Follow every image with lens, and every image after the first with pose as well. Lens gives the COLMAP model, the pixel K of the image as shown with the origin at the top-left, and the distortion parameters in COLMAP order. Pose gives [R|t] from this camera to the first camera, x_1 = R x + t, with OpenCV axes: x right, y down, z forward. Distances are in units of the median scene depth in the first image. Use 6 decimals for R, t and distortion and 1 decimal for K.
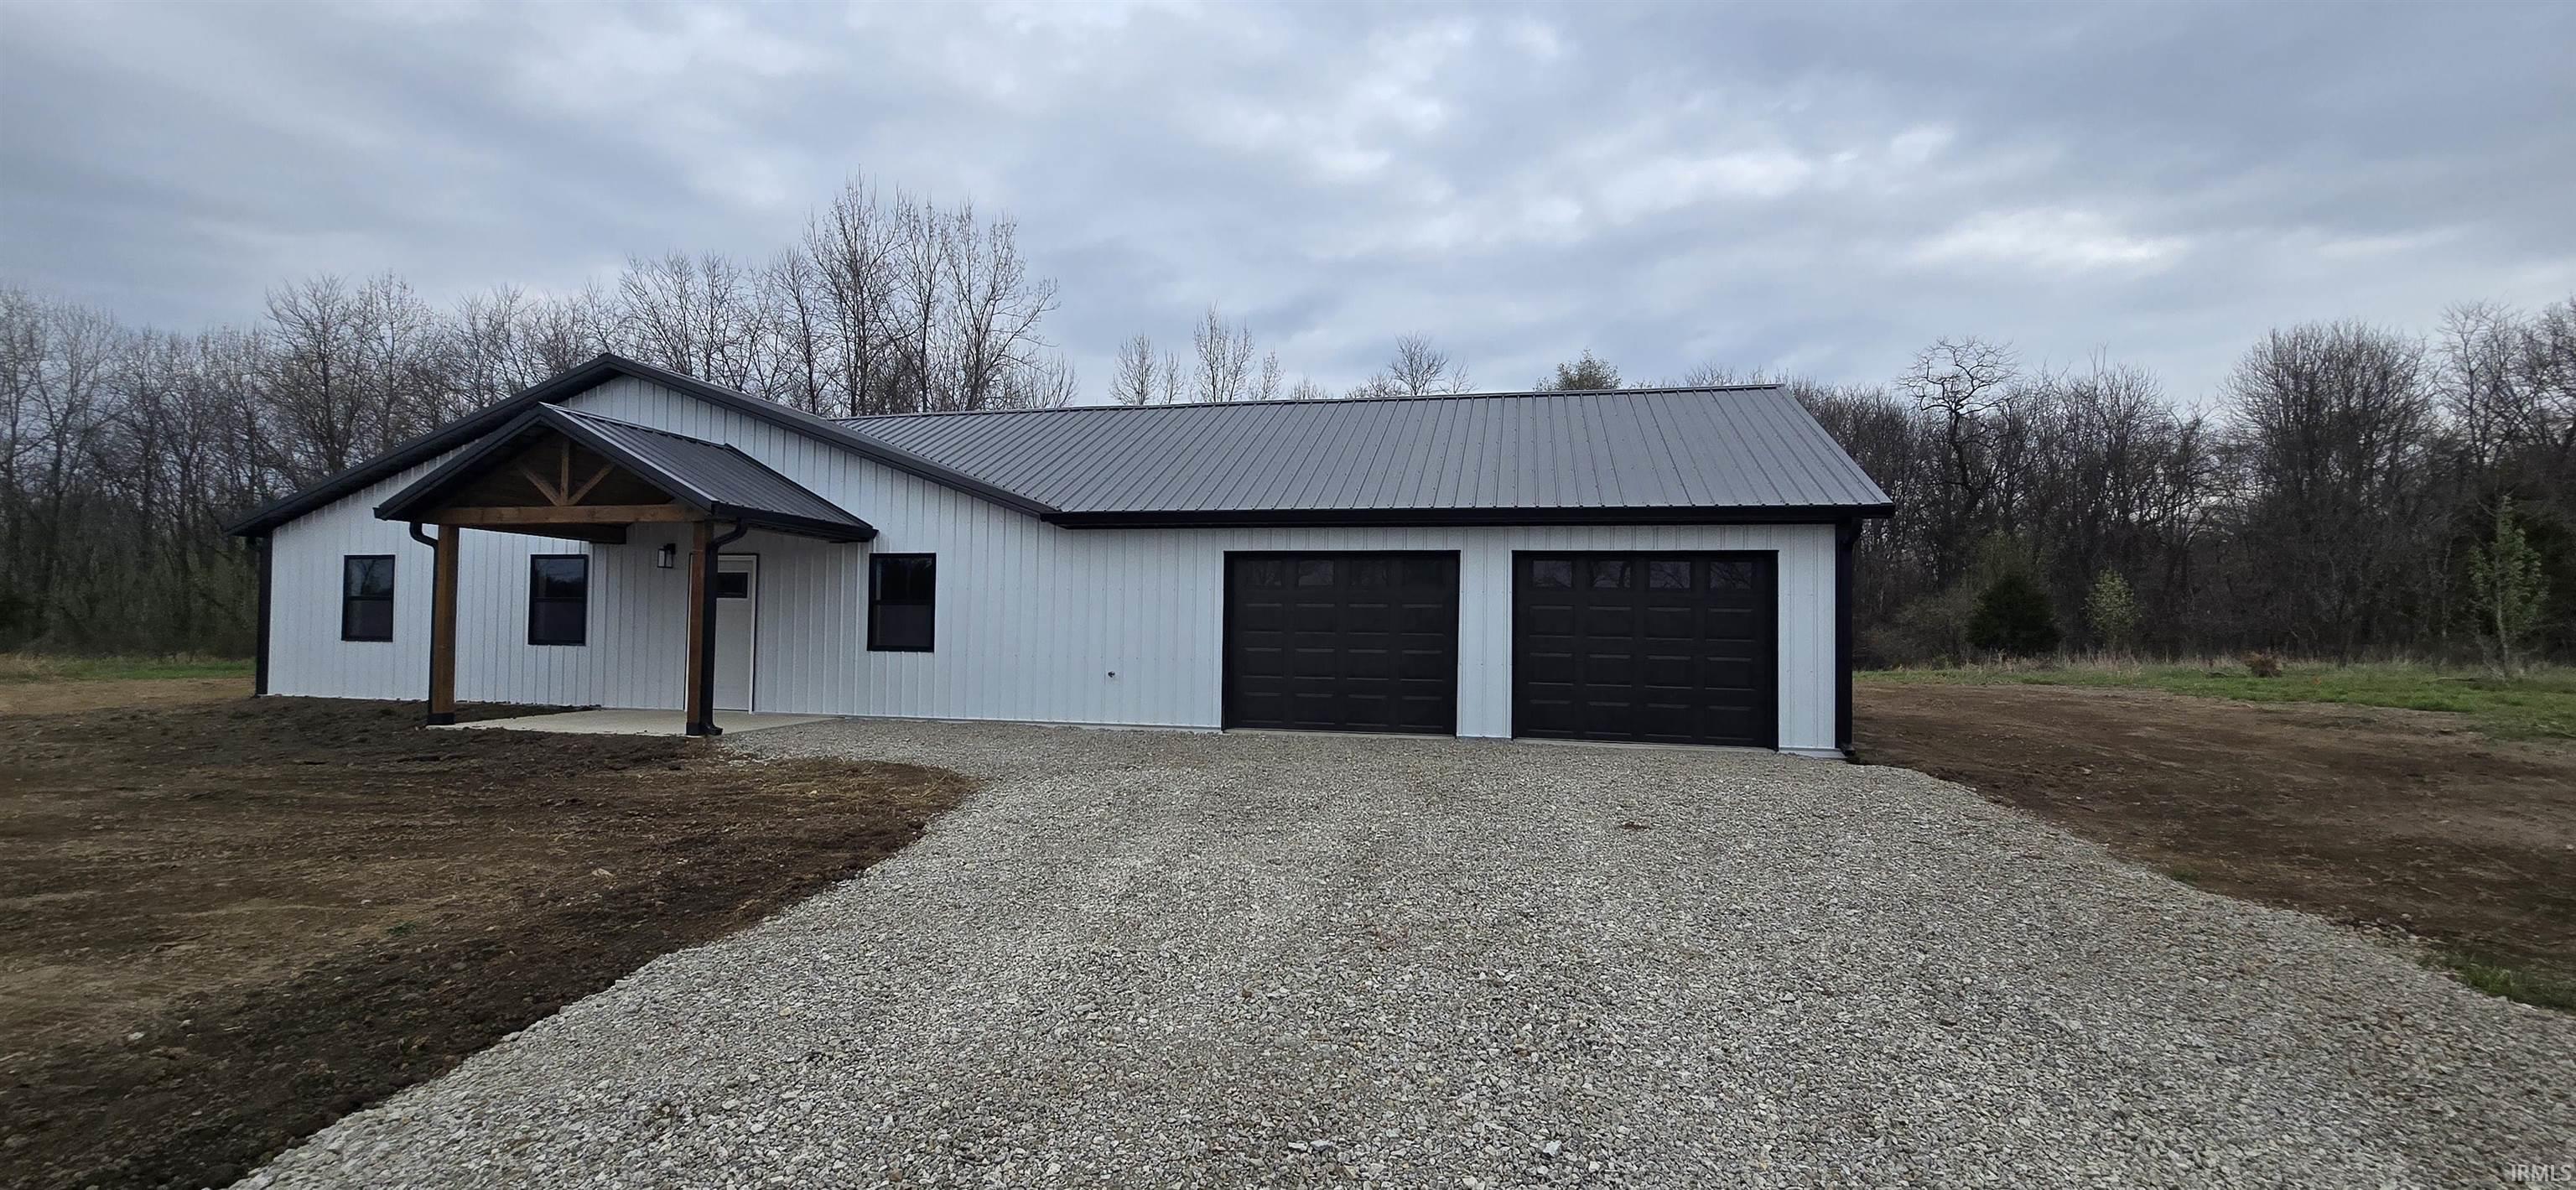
lens RADIAL K [[1269.8, 0, 1294.7], [0, 1269.8, 580.8], [0, 0, 1]] dist [-0.001368, -0.000065]
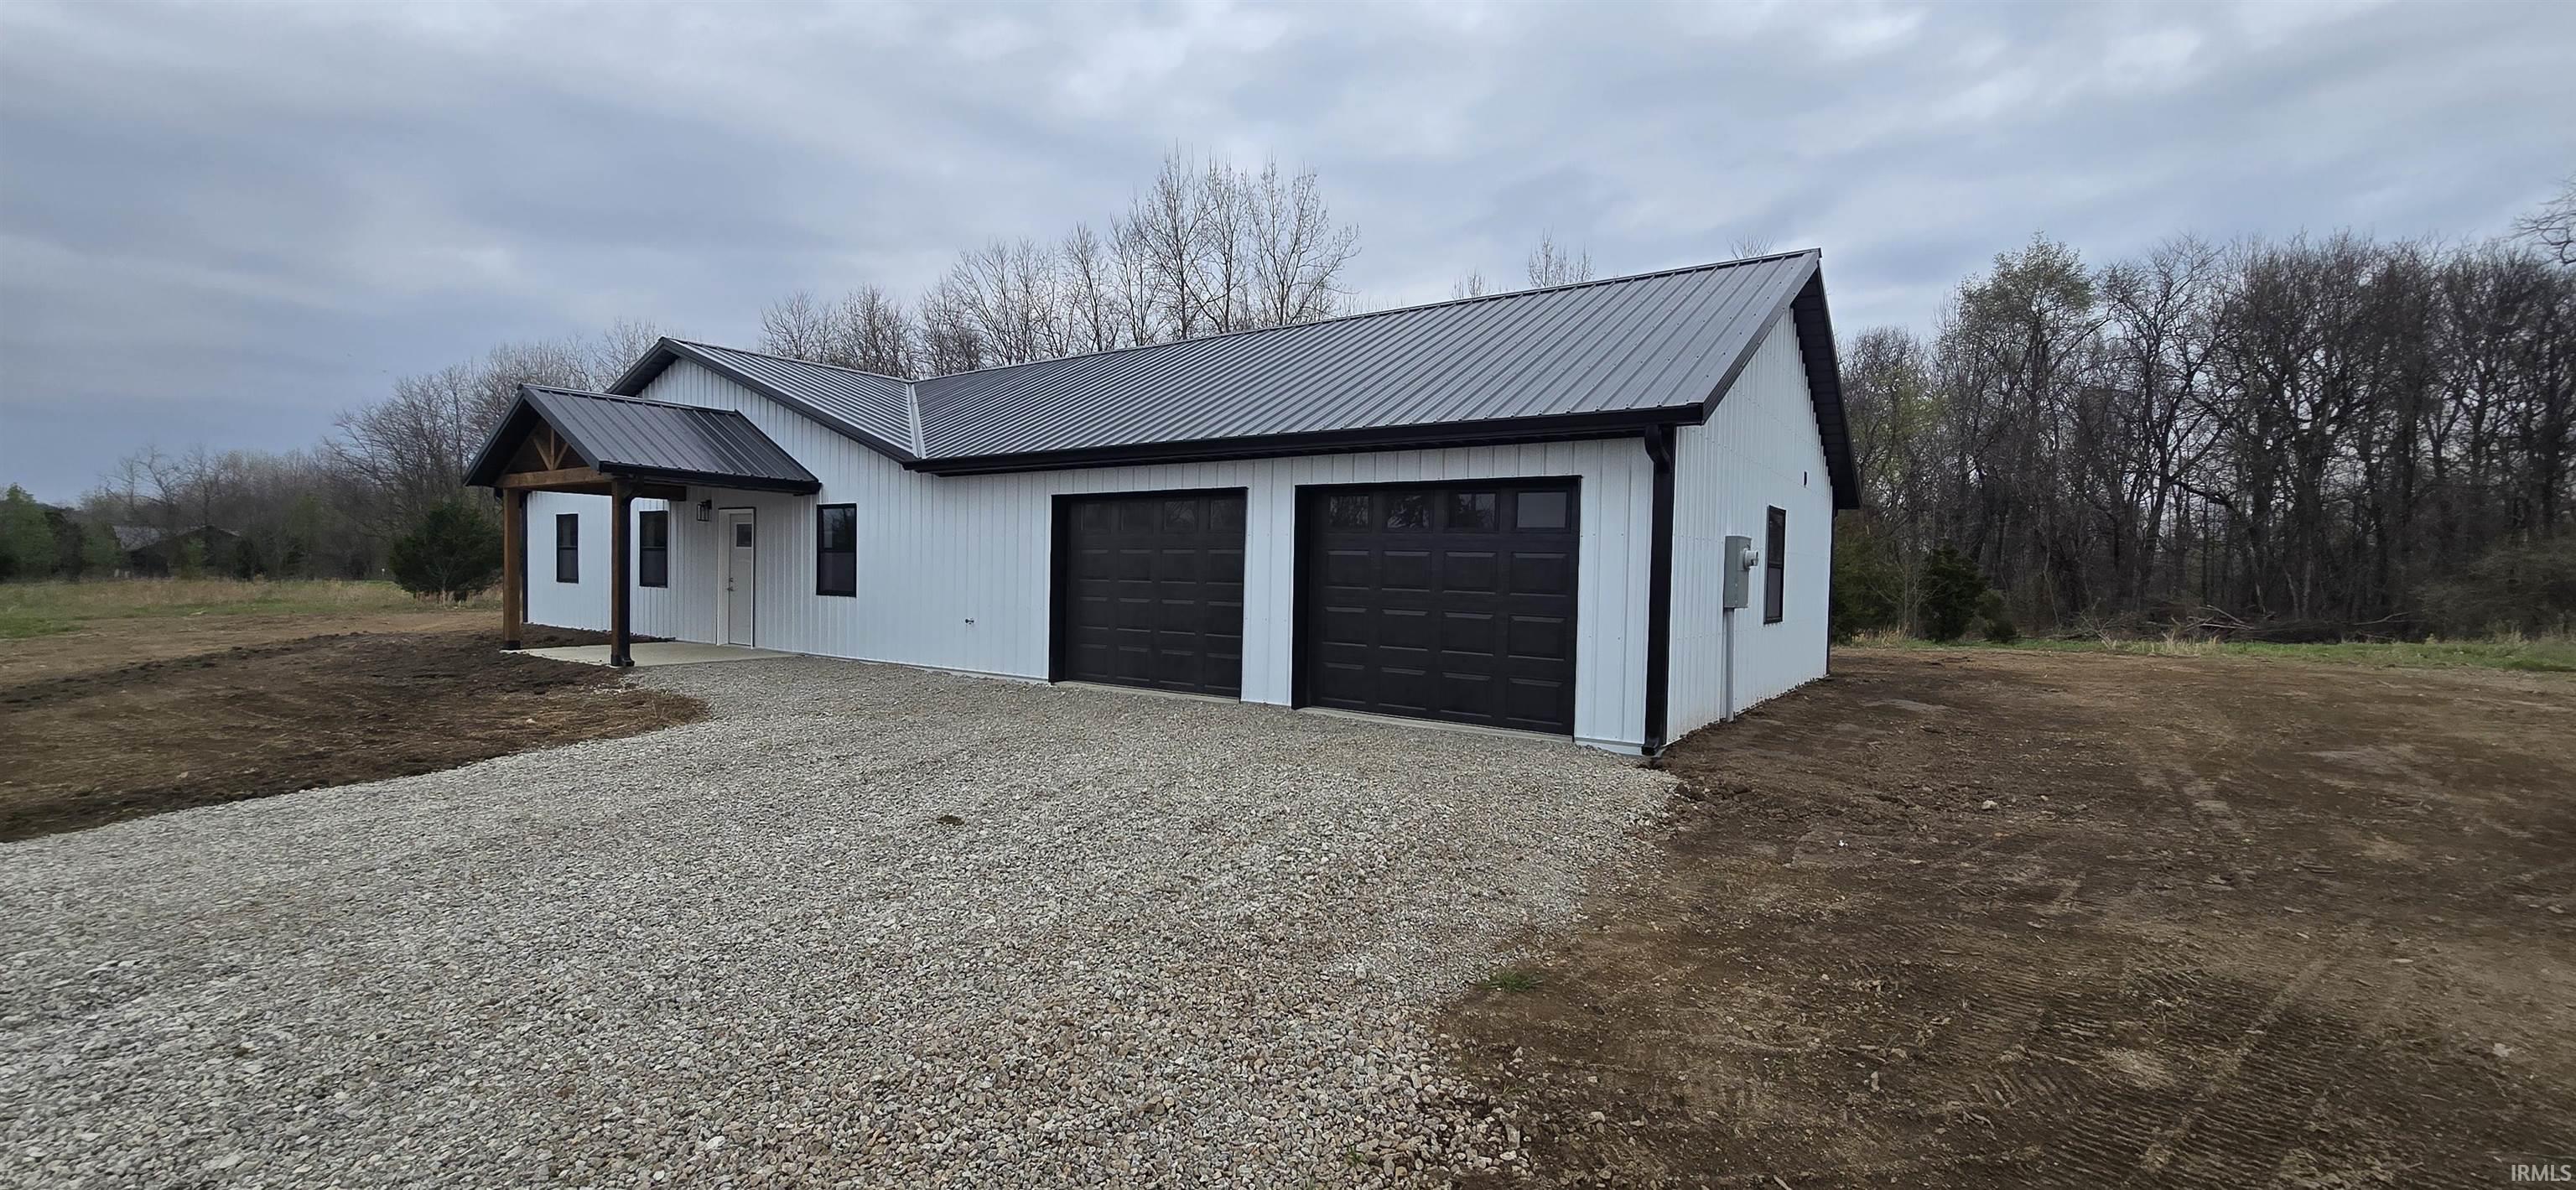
lens RADIAL K [[1269.8, 0, 1294.7], [0, 1269.8, 580.8], [0, 0, 1]] dist [-0.001368, -0.000065]
pose [[0.879863, 0.006595, -0.475183, 0.540507], [0.012569, 0.999231, 0.037141, 0.007662], [0.475062, -0.038652, 0.879103, 0.237333]]
